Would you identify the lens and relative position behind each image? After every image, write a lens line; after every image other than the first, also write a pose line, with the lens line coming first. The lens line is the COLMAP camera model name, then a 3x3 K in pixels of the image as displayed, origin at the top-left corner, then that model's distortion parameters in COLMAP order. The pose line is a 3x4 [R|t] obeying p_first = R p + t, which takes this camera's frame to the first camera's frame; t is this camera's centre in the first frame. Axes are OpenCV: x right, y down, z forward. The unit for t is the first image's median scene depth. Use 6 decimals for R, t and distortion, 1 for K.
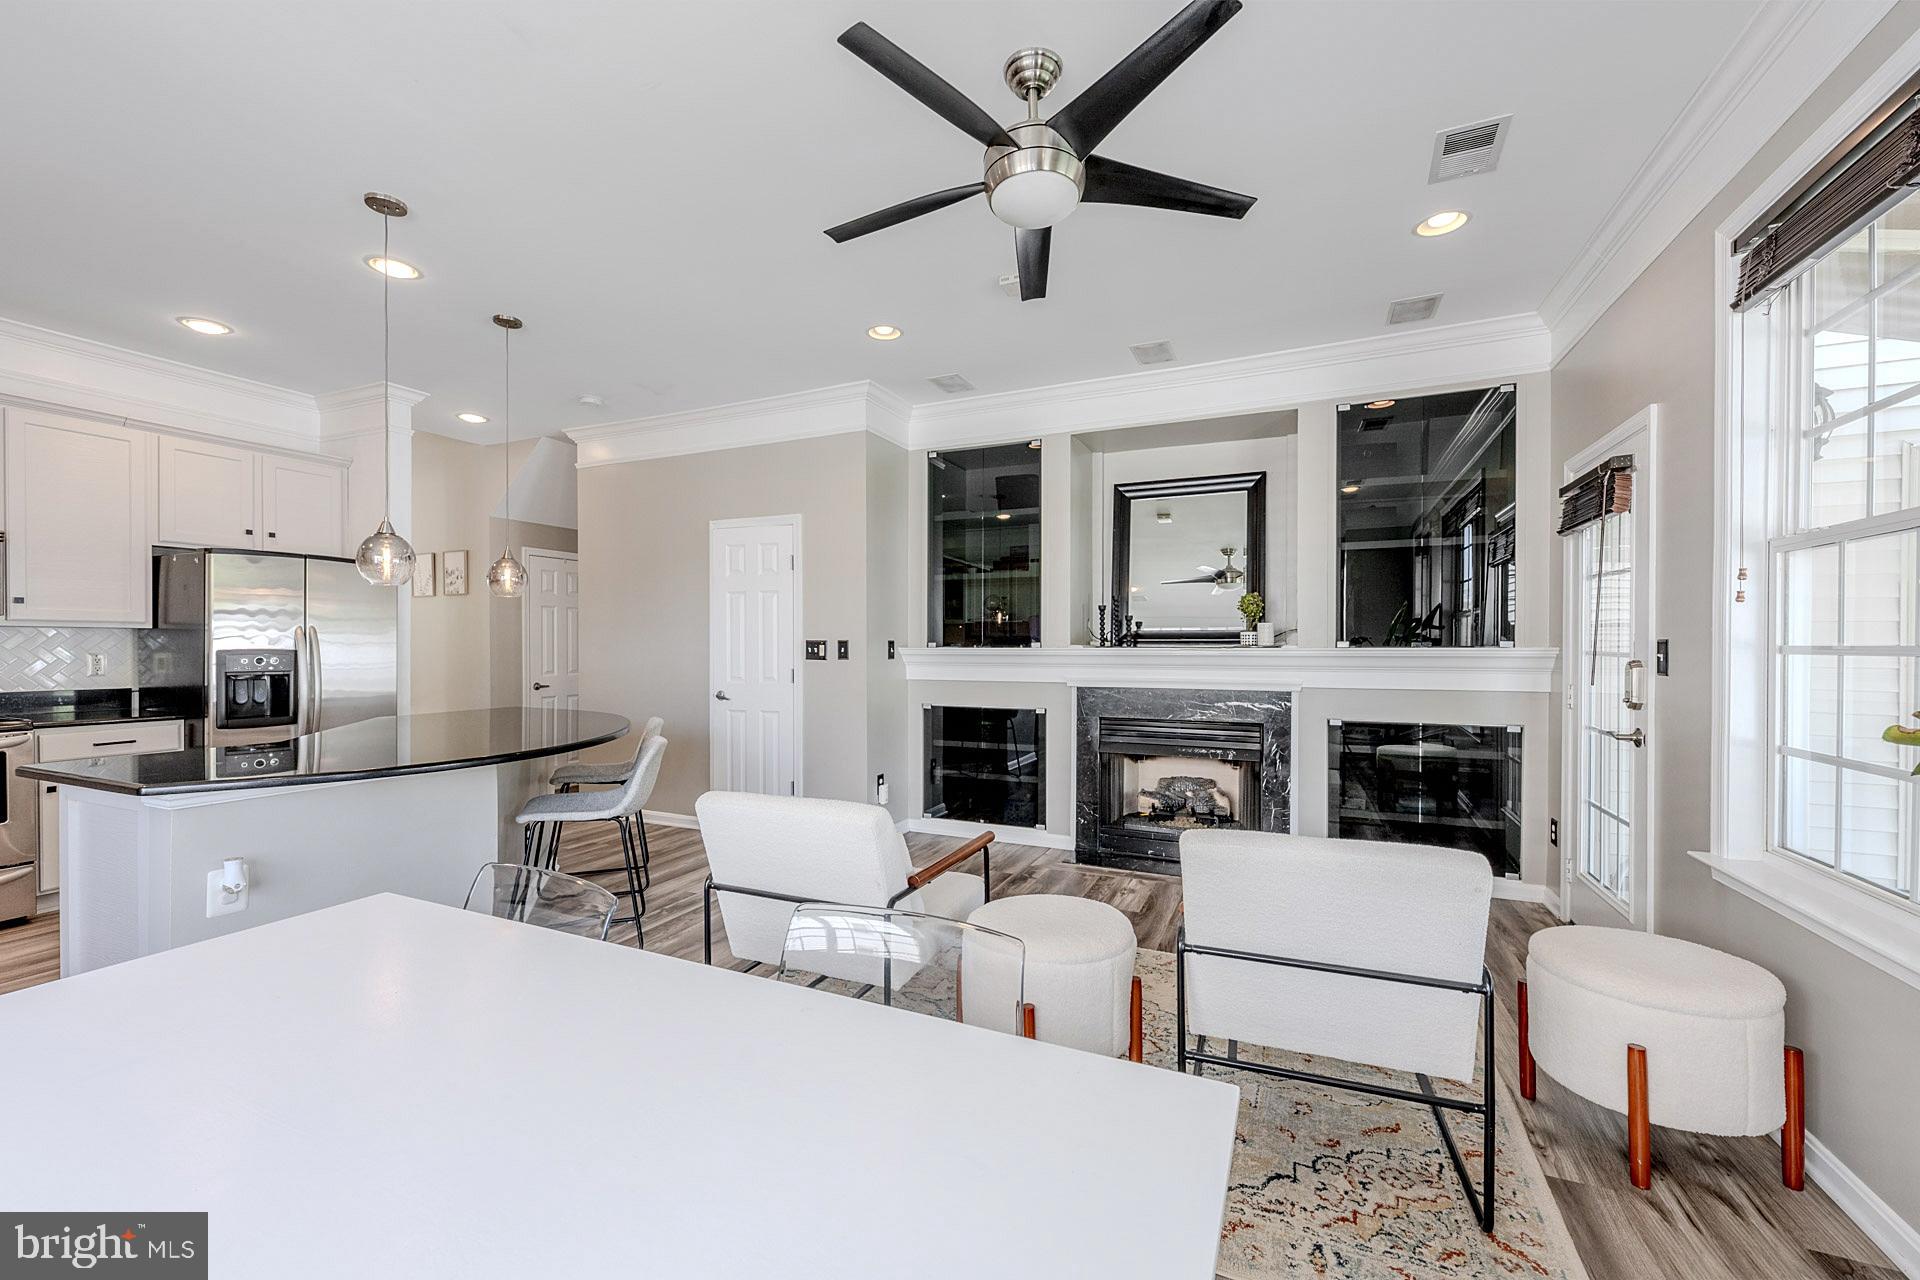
lens RADIAL K [[760.2, 0, 956.8], [0, 760.2, 646.6], [0, 0, 1]] dist [-0.008789, 0.001516]
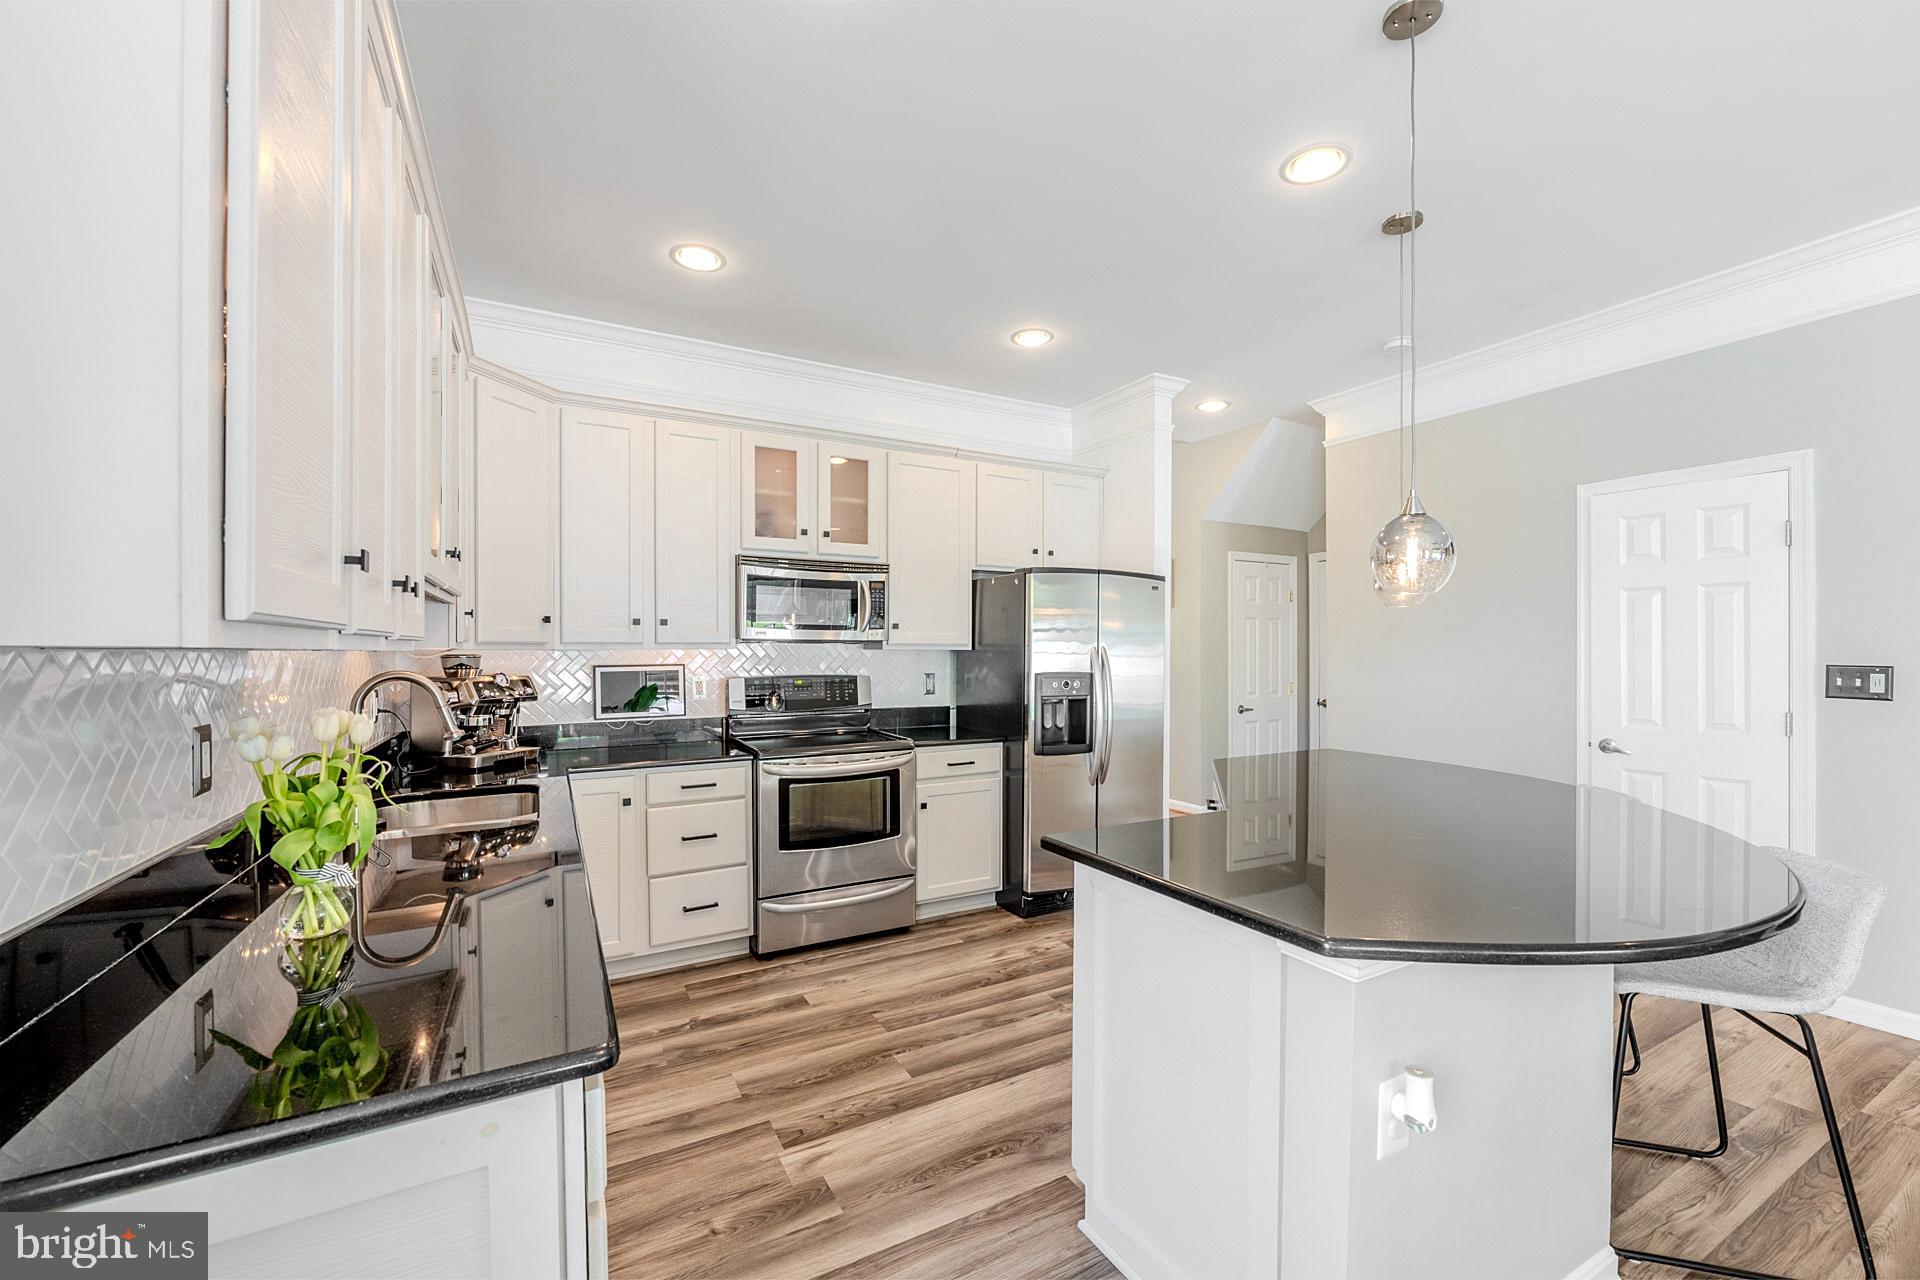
lens RADIAL K [[760.2, 0, 957.9], [0, 760.2, 650.5], [0, 0, 1]] dist [-0.008789, 0.001516]
pose [[0.793059, -0.001506, -0.609143, -0.435076], [-0.001190, 0.999991, -0.004022, -0.018842], [0.609144, 0.003914, 0.793050, 0.157521]]
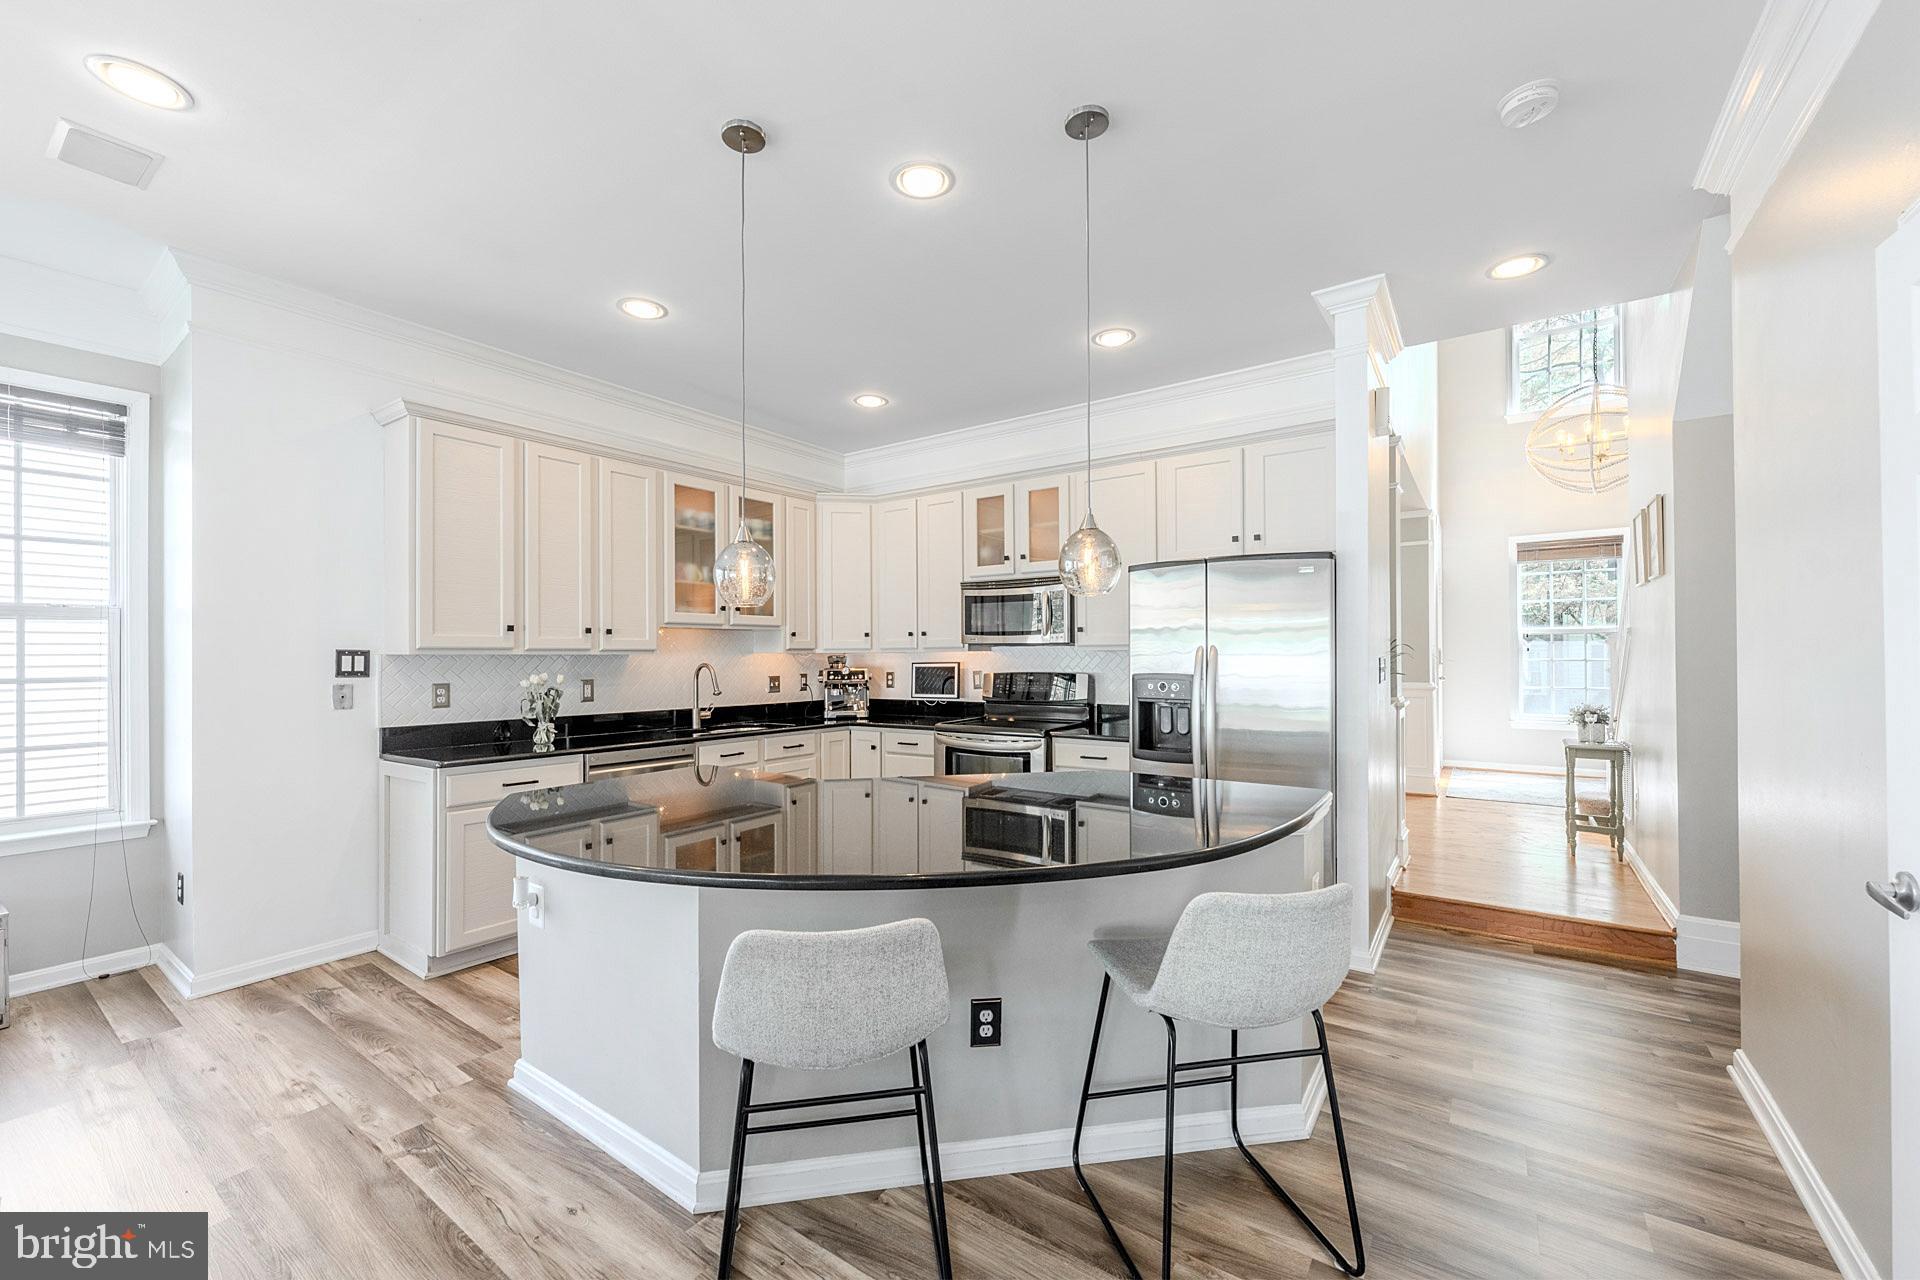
lens RADIAL K [[760.2, 0, 950.7], [0, 760.2, 656.7], [0, 0, 1]] dist [-0.008789, 0.001516]
pose [[-0.194528, 0.002949, -0.980892, -0.000666], [0.004436, 0.999988, 0.002127, -0.017983], [0.980887, -0.003937, -0.194539, 0.894603]]
